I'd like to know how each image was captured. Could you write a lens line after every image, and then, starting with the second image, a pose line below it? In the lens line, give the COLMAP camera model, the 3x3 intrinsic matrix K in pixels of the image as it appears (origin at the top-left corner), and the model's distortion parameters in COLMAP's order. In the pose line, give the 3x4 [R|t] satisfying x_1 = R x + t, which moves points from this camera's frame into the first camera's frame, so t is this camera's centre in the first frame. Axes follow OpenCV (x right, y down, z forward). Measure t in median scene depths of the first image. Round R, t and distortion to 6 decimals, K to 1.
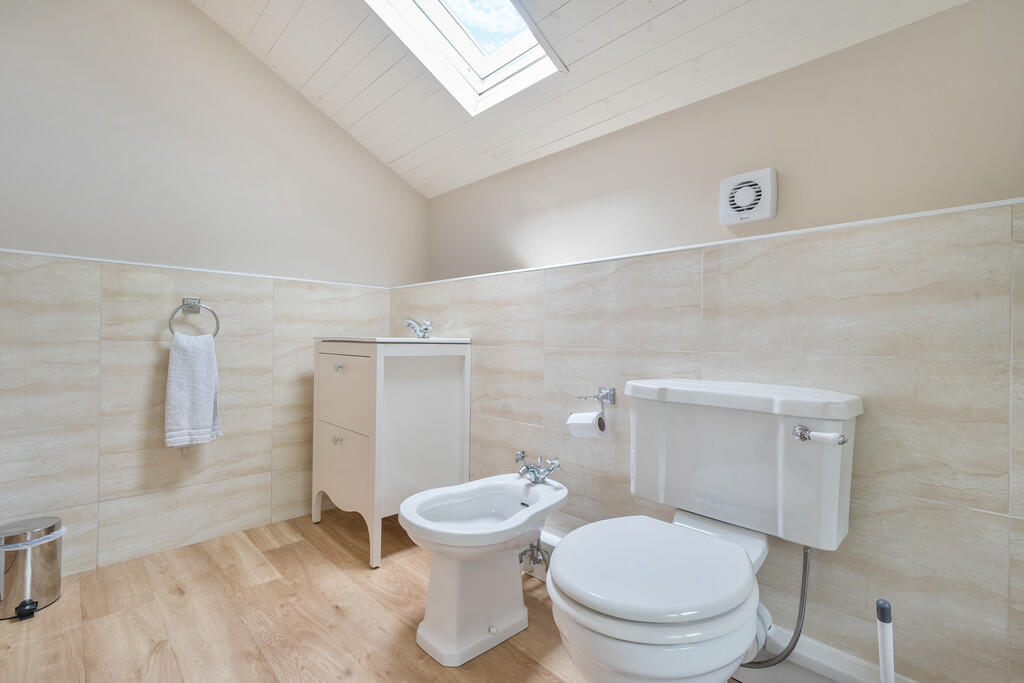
lens RADIAL K [[465.2, 0, 514.2], [0, 465.2, 339.2], [0, 0, 1]] dist [0.000305, 0.000306]
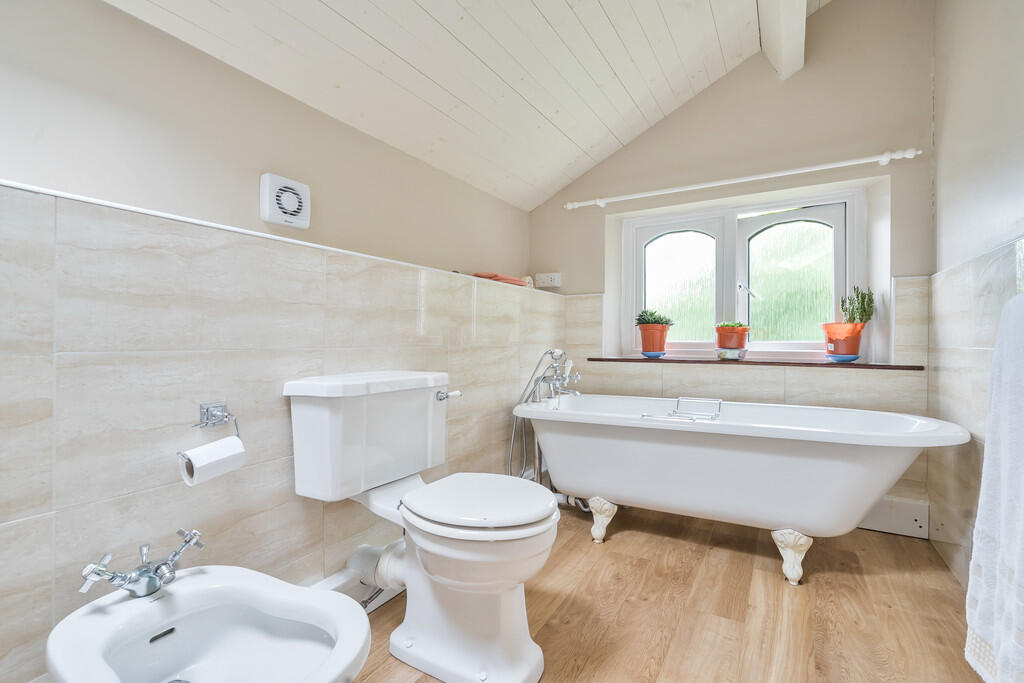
lens RADIAL K [[465.2, 0, 514.4], [0, 465.2, 340.2], [0, 0, 1]] dist [0.000305, 0.000306]
pose [[-0.272226, -0.012594, 0.962151, -0.654854], [-0.007553, 0.999912, 0.010952, -0.006303], [-0.962204, -0.004286, -0.272297, 0.785663]]
